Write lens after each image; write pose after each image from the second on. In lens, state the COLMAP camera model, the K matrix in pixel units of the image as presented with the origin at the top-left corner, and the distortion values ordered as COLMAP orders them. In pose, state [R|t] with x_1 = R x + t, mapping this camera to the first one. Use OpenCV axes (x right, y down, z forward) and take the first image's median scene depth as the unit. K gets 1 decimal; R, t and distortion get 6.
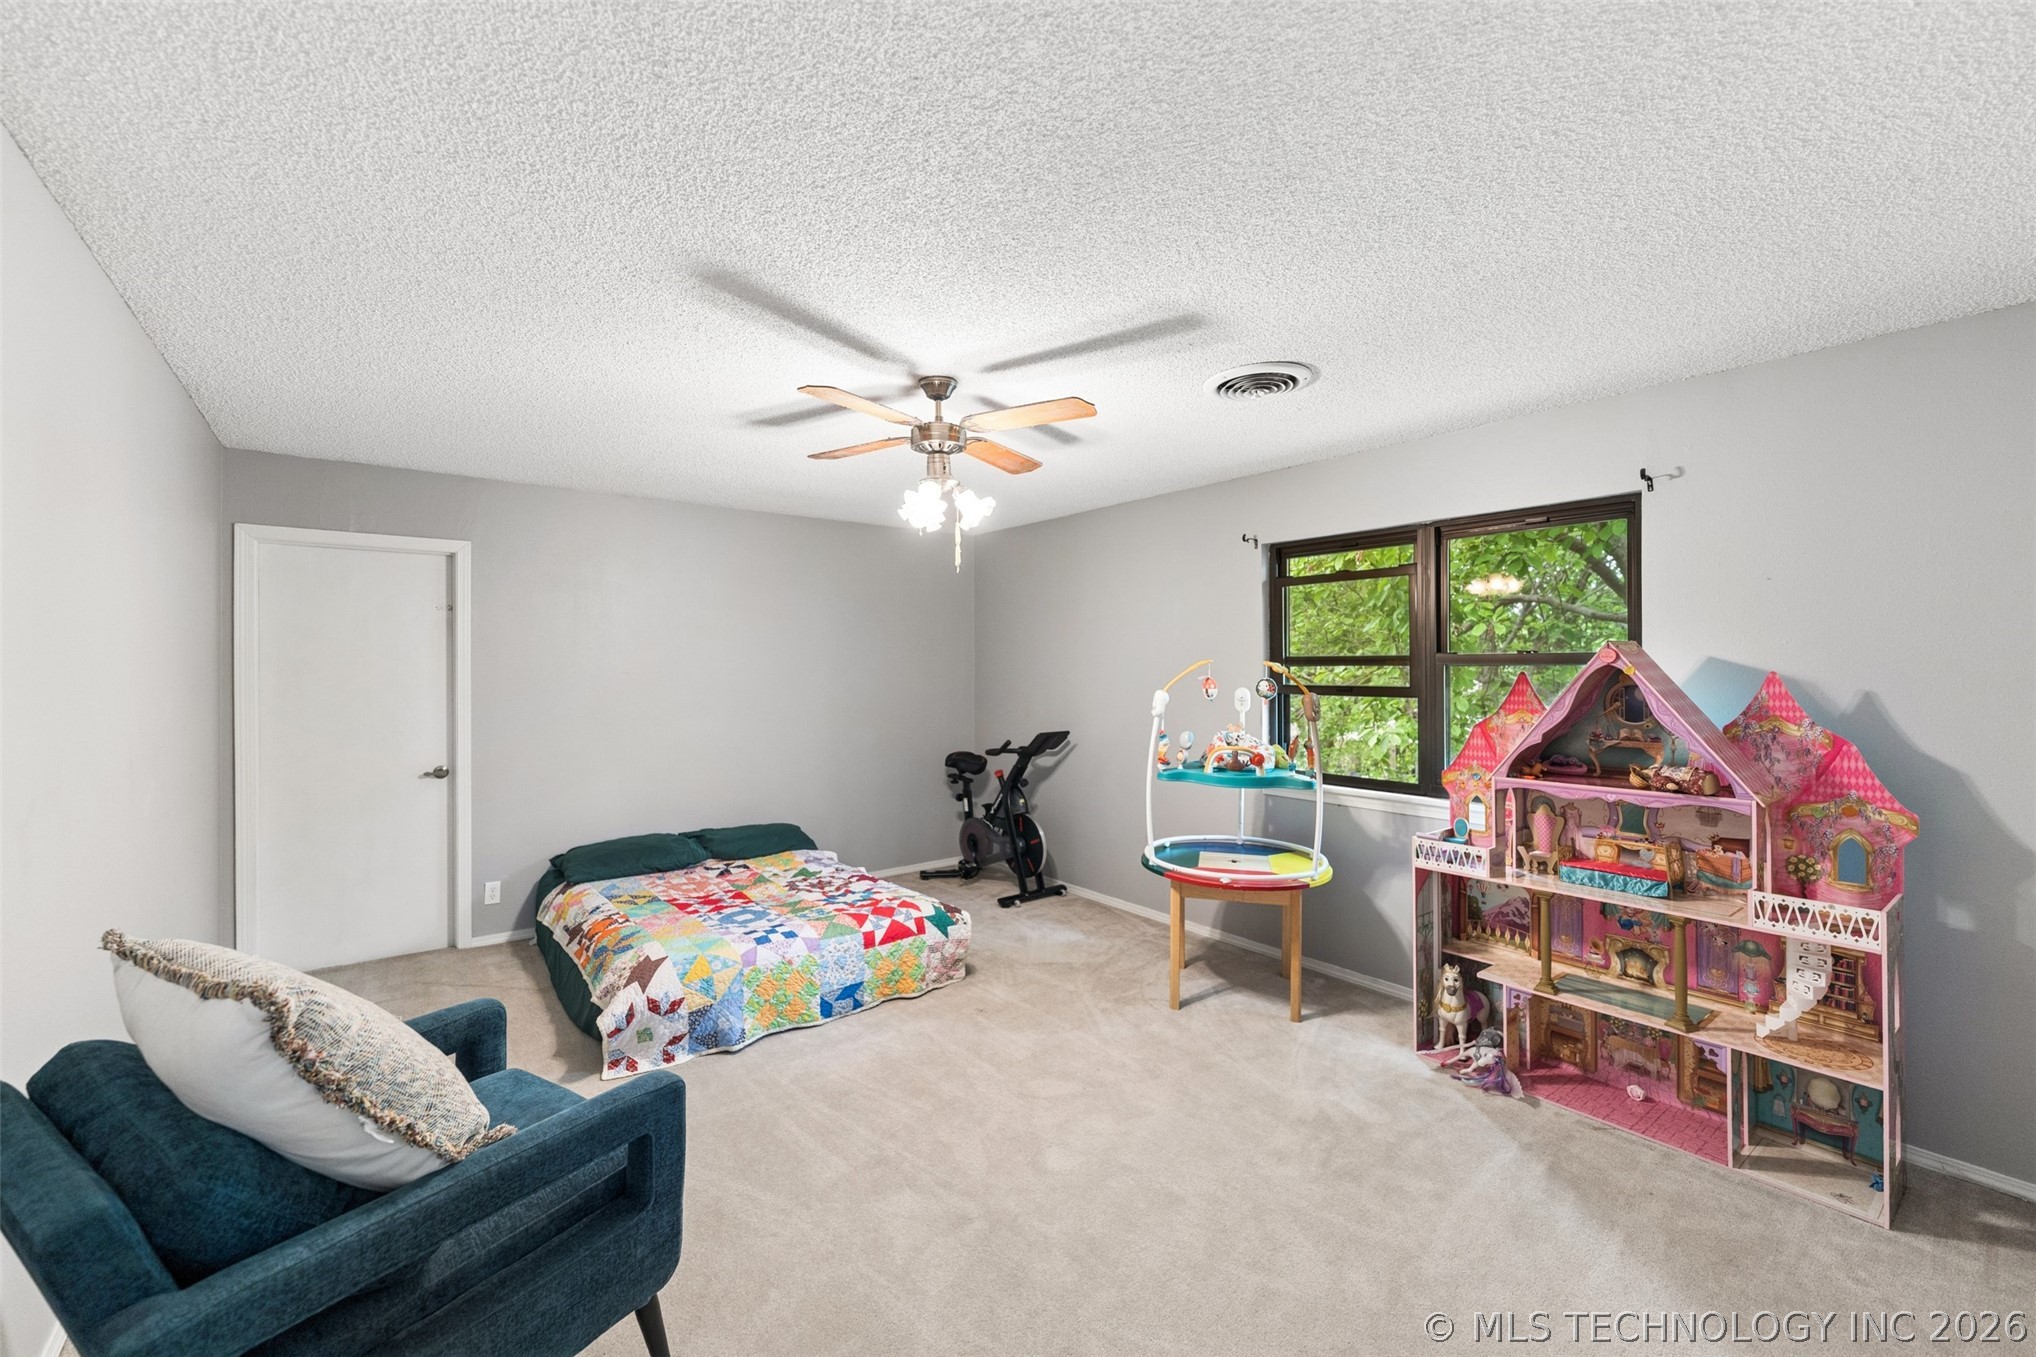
lens RADIAL K [[824.5, 0, 1012.8], [0, 824.5, 662.2], [0, 0, 1]] dist [0.000394, -0.000181]
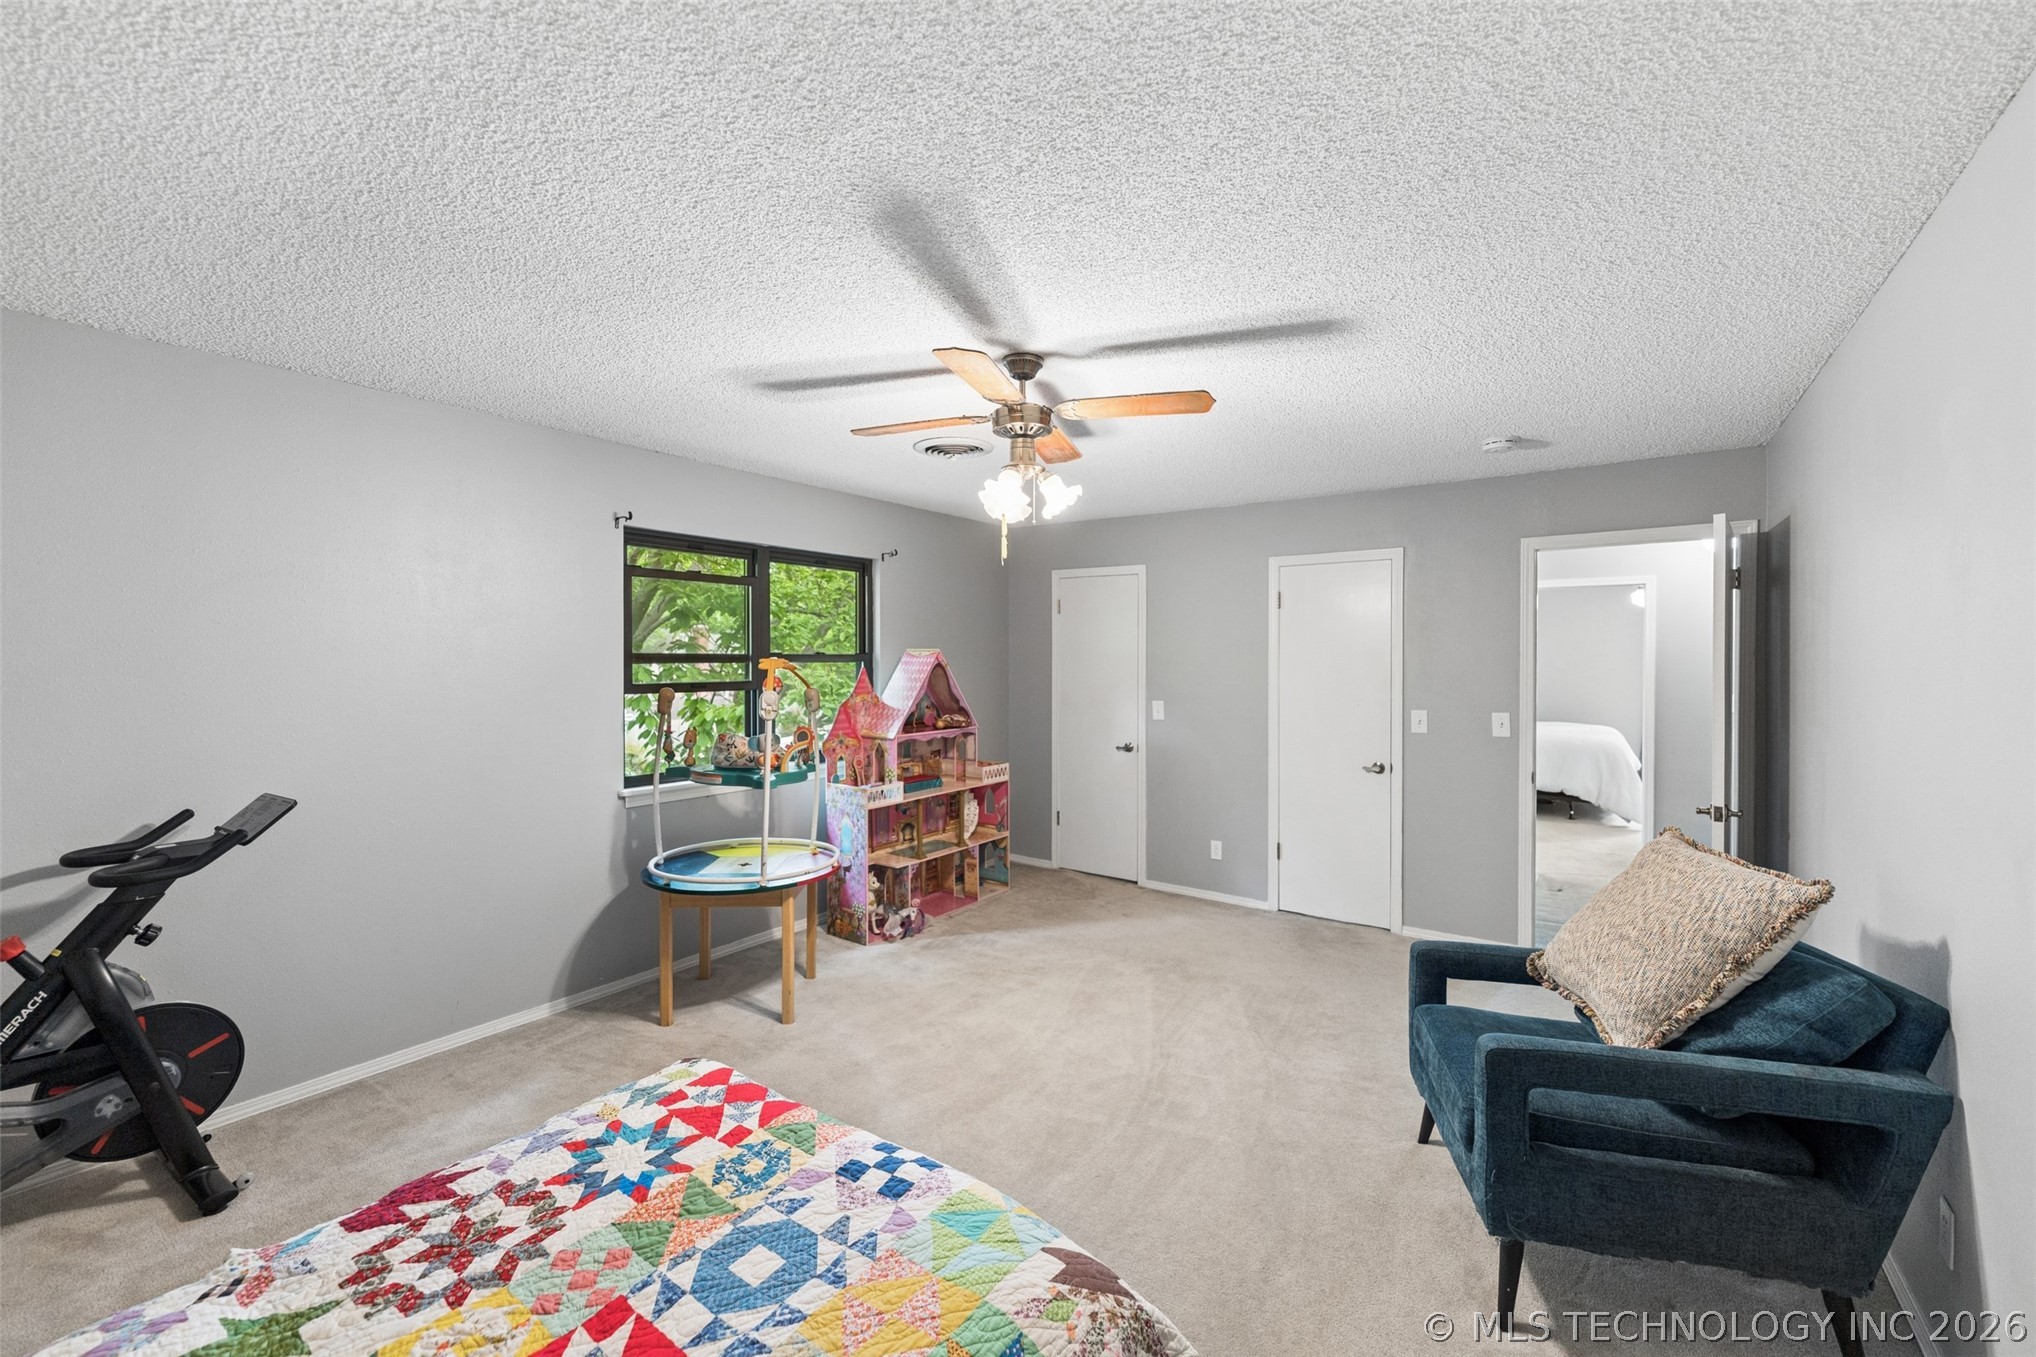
lens RADIAL K [[824.5, 0, 1012.8], [0, 824.5, 662.2], [0, 0, 1]] dist [0.000394, -0.000181]
pose [[-0.288726, -0.001959, 0.957410, -0.772781], [-0.006902, 0.999976, -0.000035, 0.000918], [-0.957387, -0.006618, -0.288732, 1.006885]]
